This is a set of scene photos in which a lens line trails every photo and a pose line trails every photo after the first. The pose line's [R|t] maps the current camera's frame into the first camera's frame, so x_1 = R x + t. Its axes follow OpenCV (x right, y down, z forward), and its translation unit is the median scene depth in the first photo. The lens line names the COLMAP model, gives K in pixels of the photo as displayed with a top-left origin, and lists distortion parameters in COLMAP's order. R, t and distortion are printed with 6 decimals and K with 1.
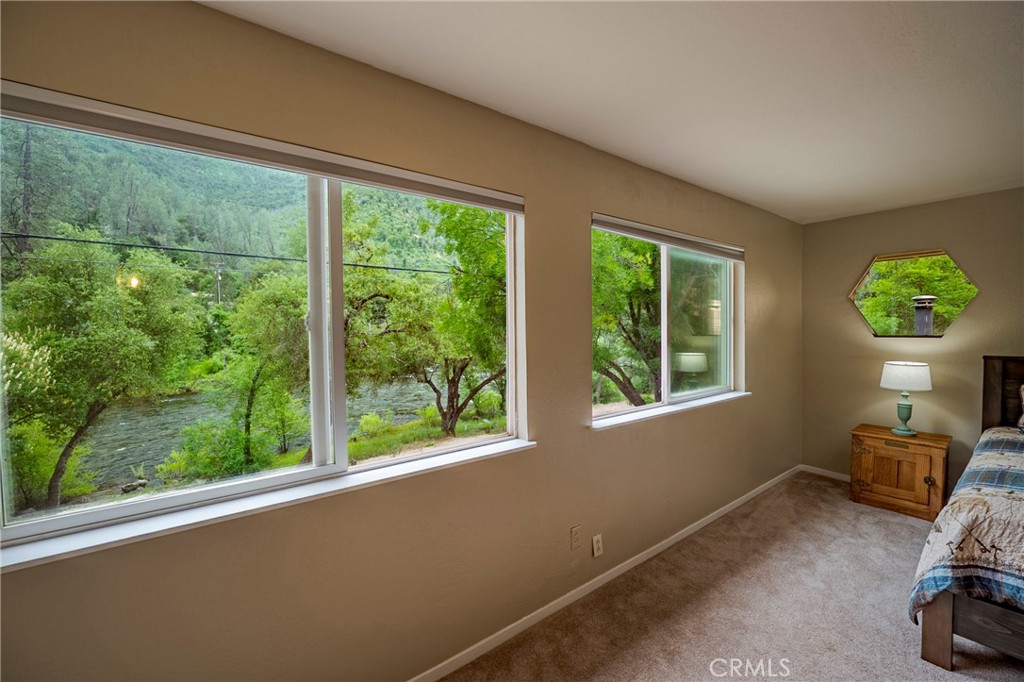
lens RADIAL K [[407.4, 0, 510.9], [0, 407.4, 335.4], [0, 0, 1]] dist [-0.013759, 0.000895]
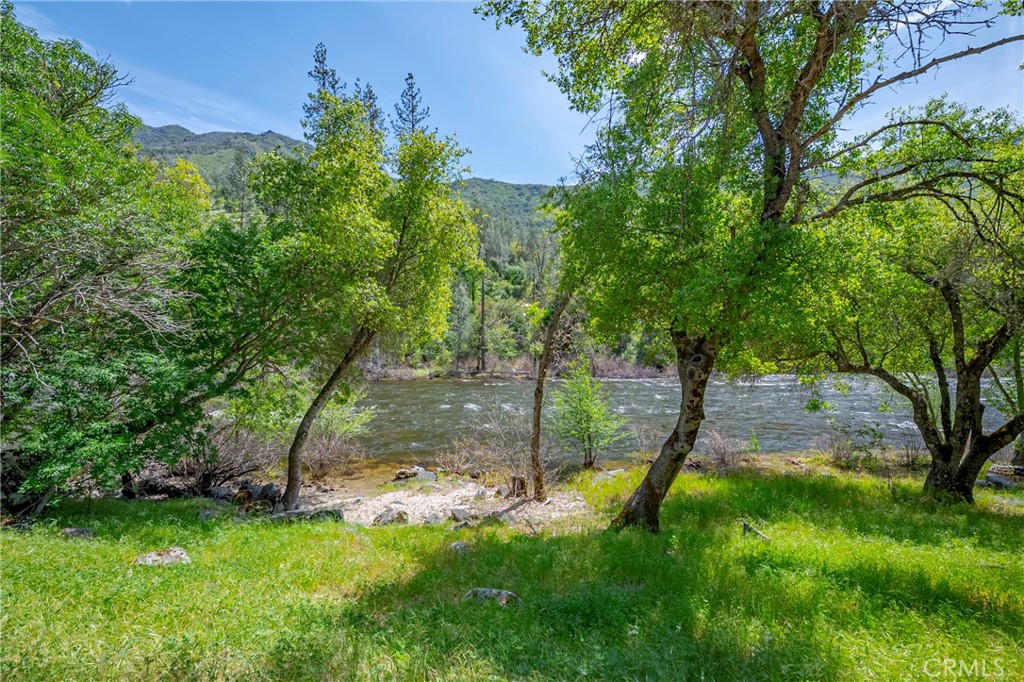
lens RADIAL K [[407.4, 0, 503.3], [0, 407.4, 337.8], [0, 0, 1]] dist [-0.013759, 0.000895]
pose [[0.756991, 0.004955, -0.653407, -0.268947], [-0.021728, 0.999609, -0.017593, 0.115022], [0.653064, 0.027515, 0.756802, 0.469097]]
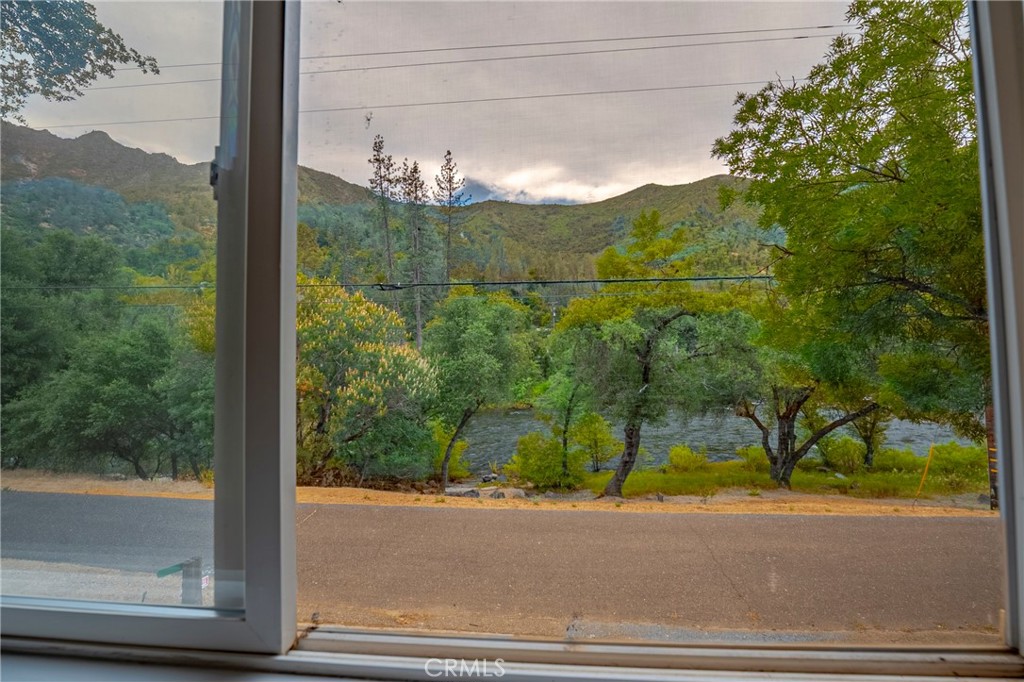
lens RADIAL K [[407.4, 0, 512.8], [0, 407.4, 341.1], [0, 0, 1]] dist [-0.013759, 0.000895]
pose [[0.742642, -0.032999, -0.668876, -0.005492], [-0.003741, 0.998565, -0.053417, 0.008638], [0.669679, 0.042172, 0.741453, 0.061019]]
